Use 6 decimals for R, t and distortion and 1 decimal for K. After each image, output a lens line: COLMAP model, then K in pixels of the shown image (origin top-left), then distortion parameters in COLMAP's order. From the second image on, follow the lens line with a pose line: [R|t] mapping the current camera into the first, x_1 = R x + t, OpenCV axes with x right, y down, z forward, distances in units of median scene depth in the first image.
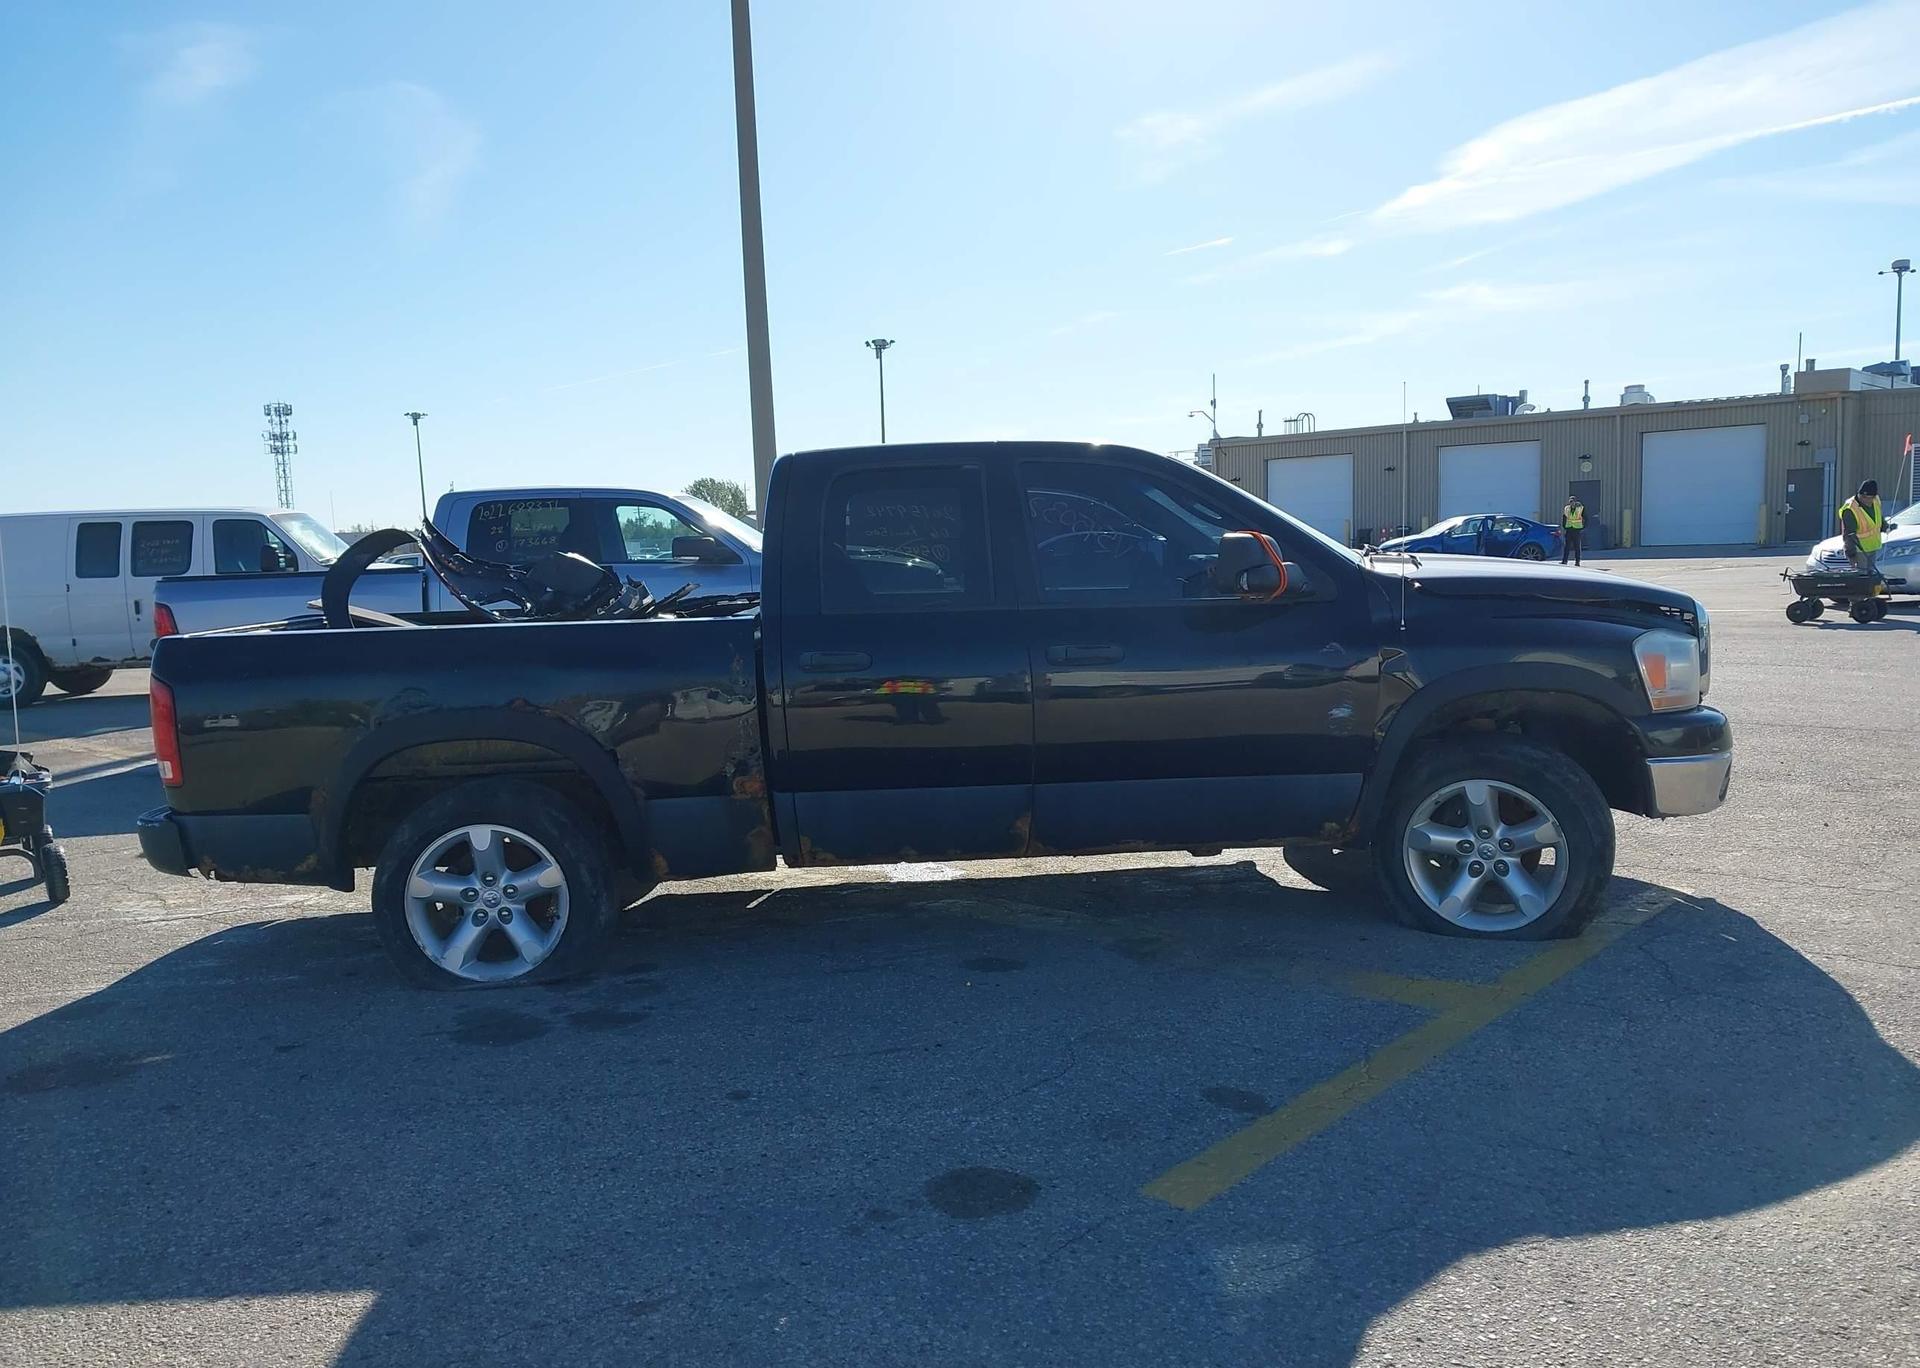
lens RADIAL K [[1511.5, 0, 945.3], [0, 1511.5, 687.6], [0, 0, 1]] dist [0.057979, -0.087370]
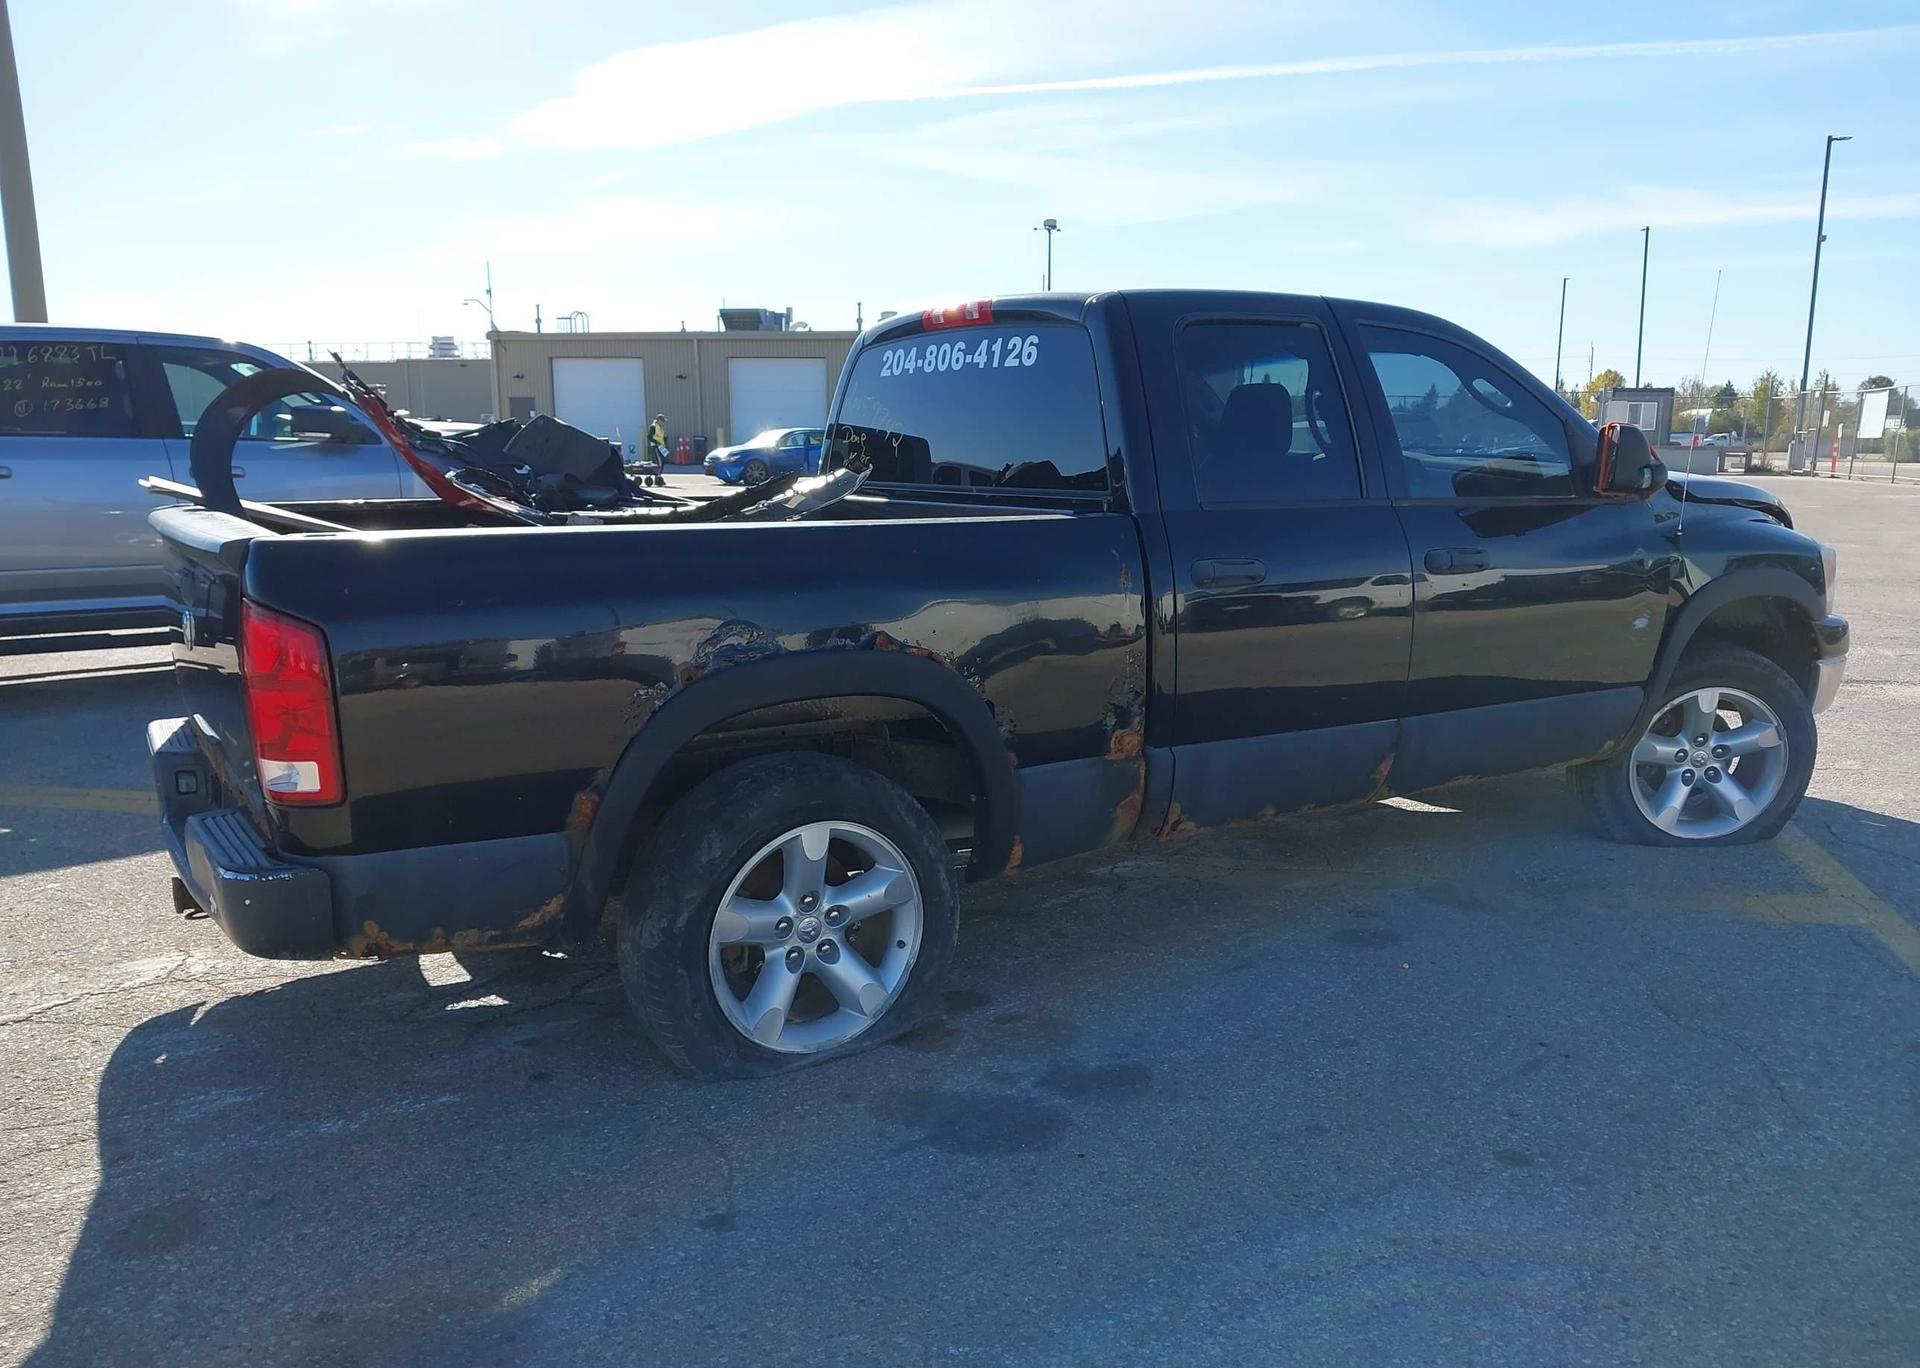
lens RADIAL K [[1511.5, 0, 951.0], [0, 1511.5, 706.9], [0, 0, 1]] dist [0.057979, -0.087370]
pose [[0.866869, -0.051577, 0.495860, -0.554041], [0.015800, 0.996977, 0.076078, -0.009378], [-0.498285, -0.058115, 0.865063, 0.384644]]
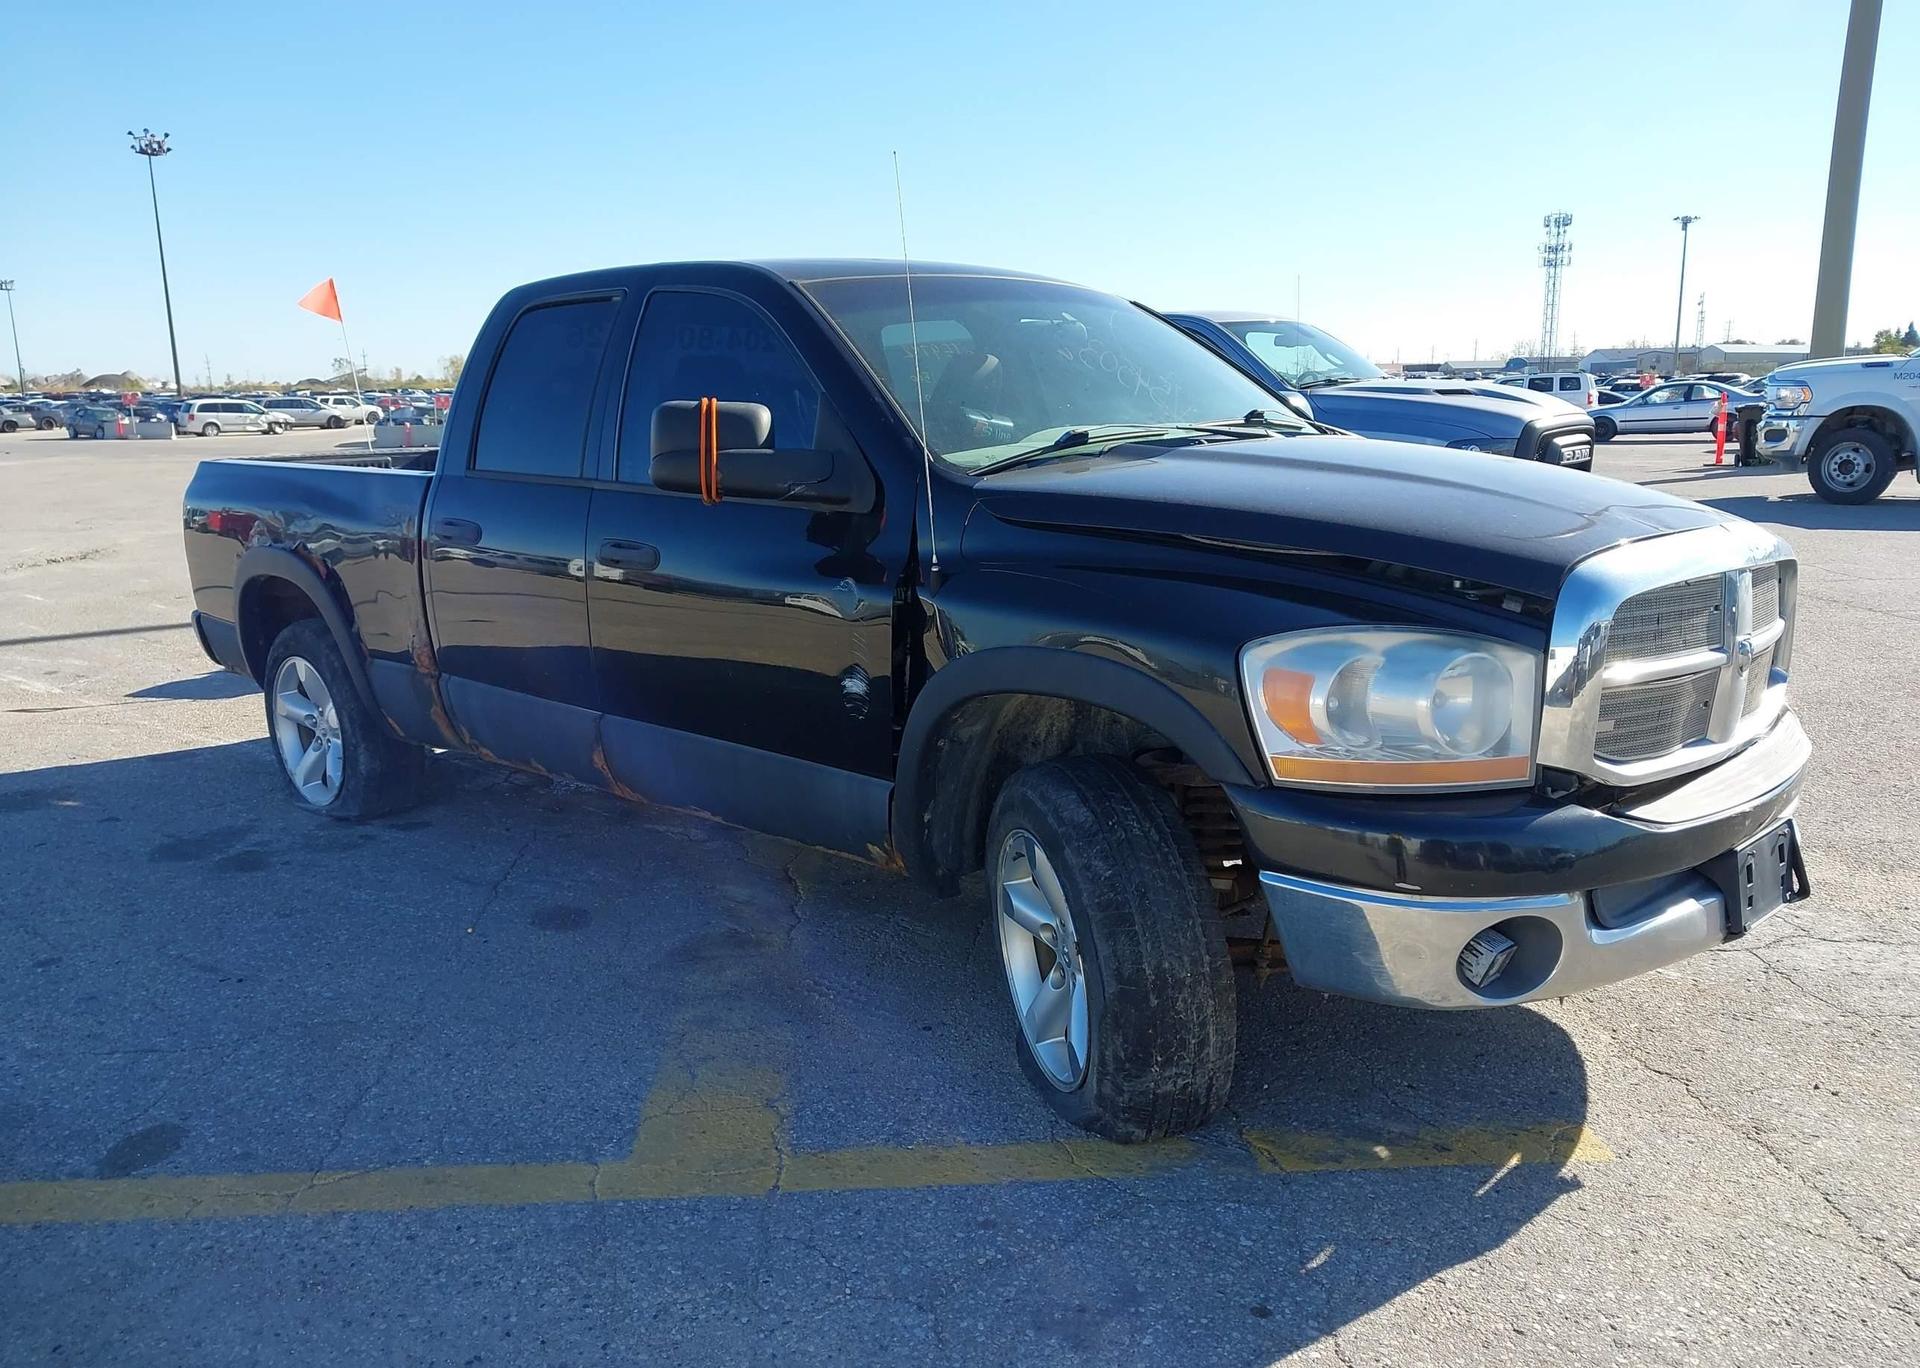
lens RADIAL K [[1511.5, 0, 946.3], [0, 1511.5, 706.3], [0, 0, 1]] dist [0.057979, -0.087370]
pose [[0.697945, 0.171640, -0.695278, 0.715999], [-0.080451, 0.983500, 0.162032, -0.080111], [0.711618, -0.057154, 0.700238, 0.553097]]
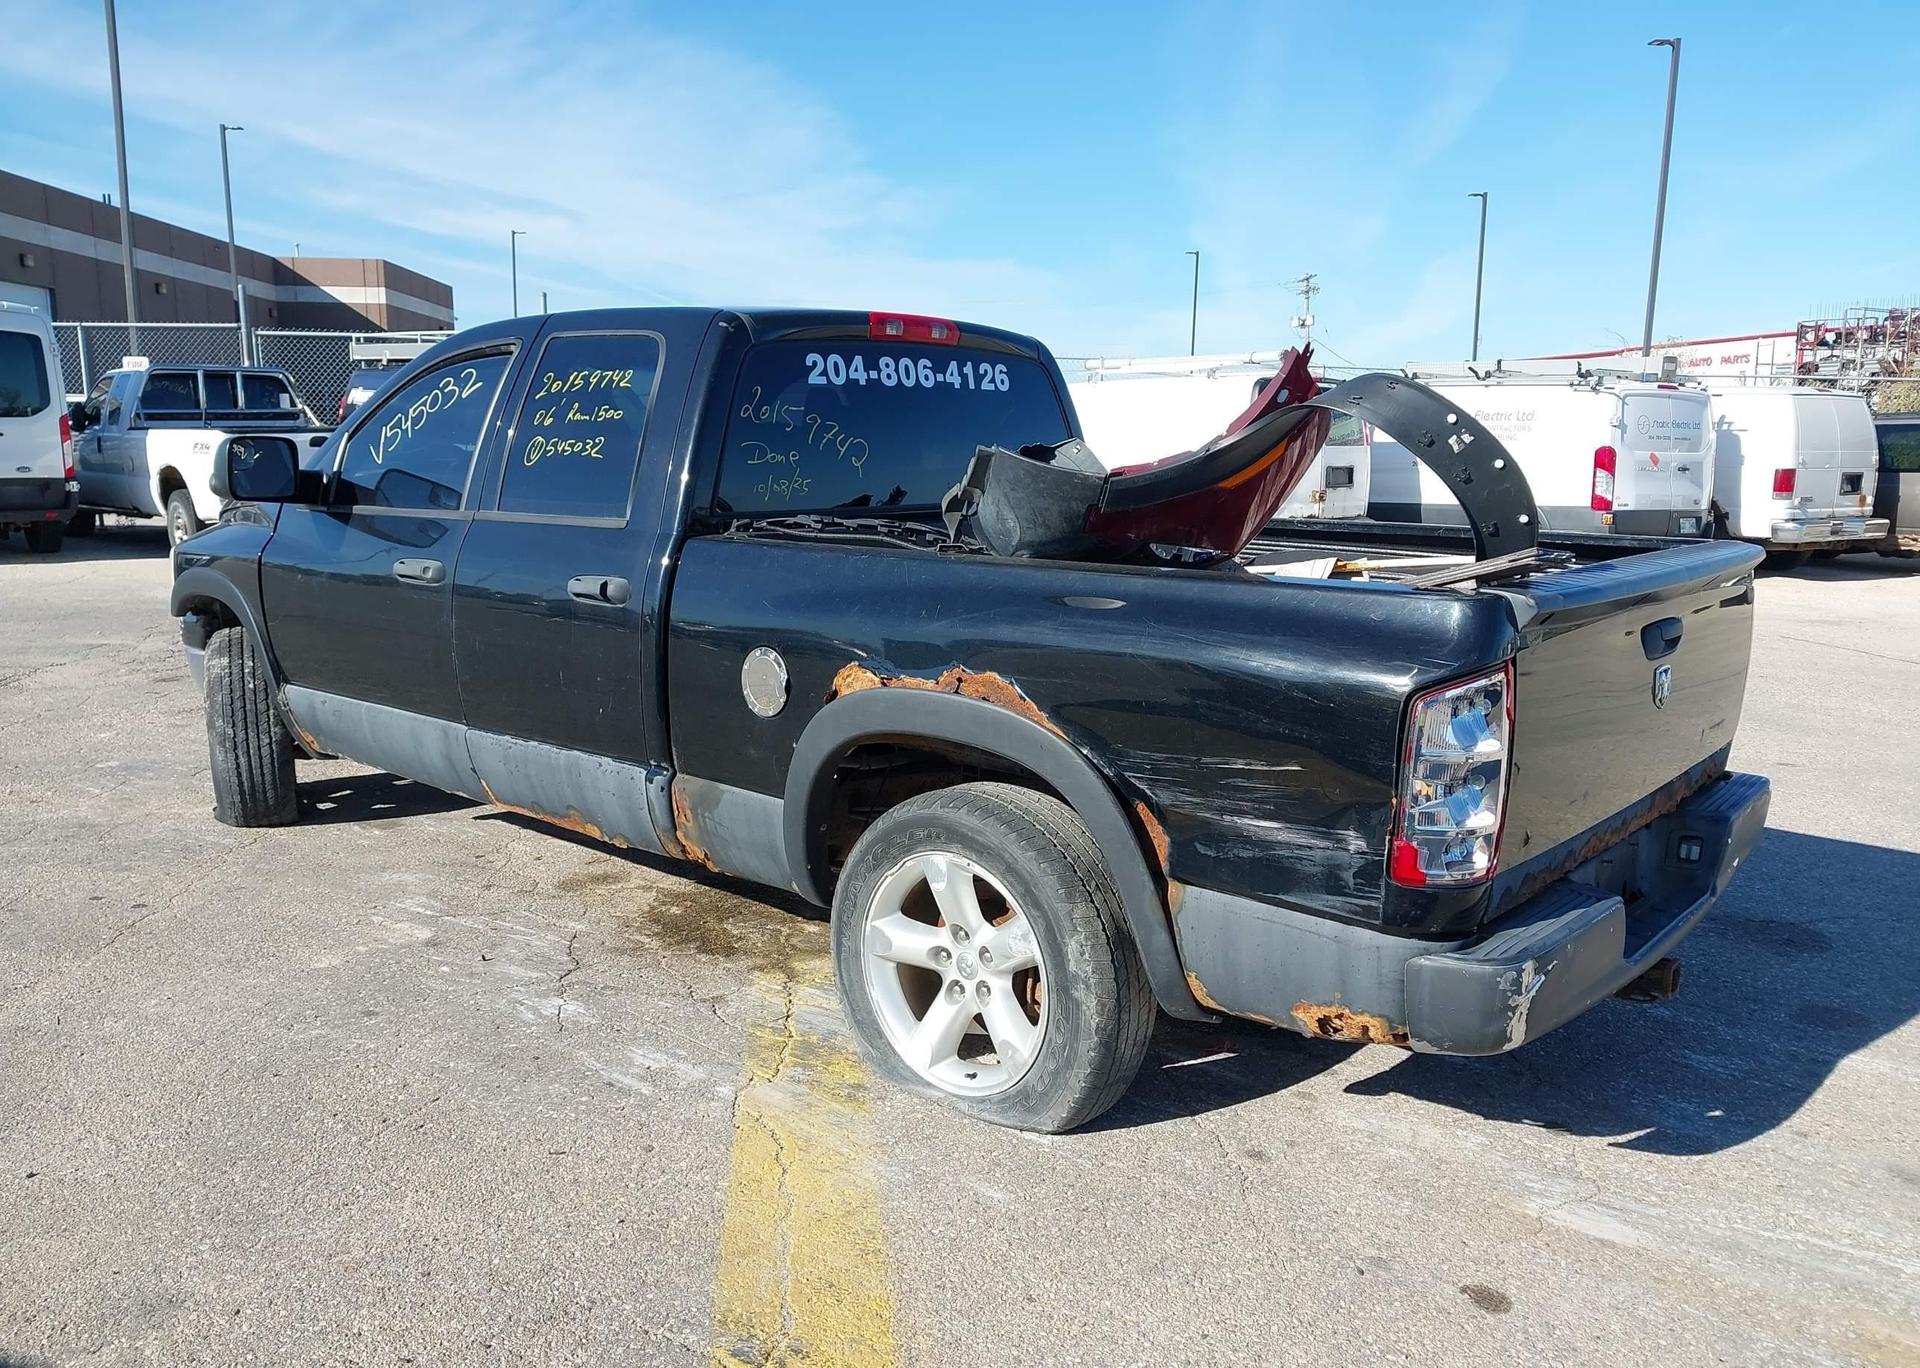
lens RADIAL K [[1511.5, 0, 956.0], [0, 1511.5, 704.6], [0, 0, 1]] dist [0.057979, -0.087370]
pose [[-0.733964, -0.094712, 0.672553, -0.713007], [0.079731, 0.971367, 0.223804, -0.147945], [-0.674493, 0.217888, -0.705397, 1.741262]]
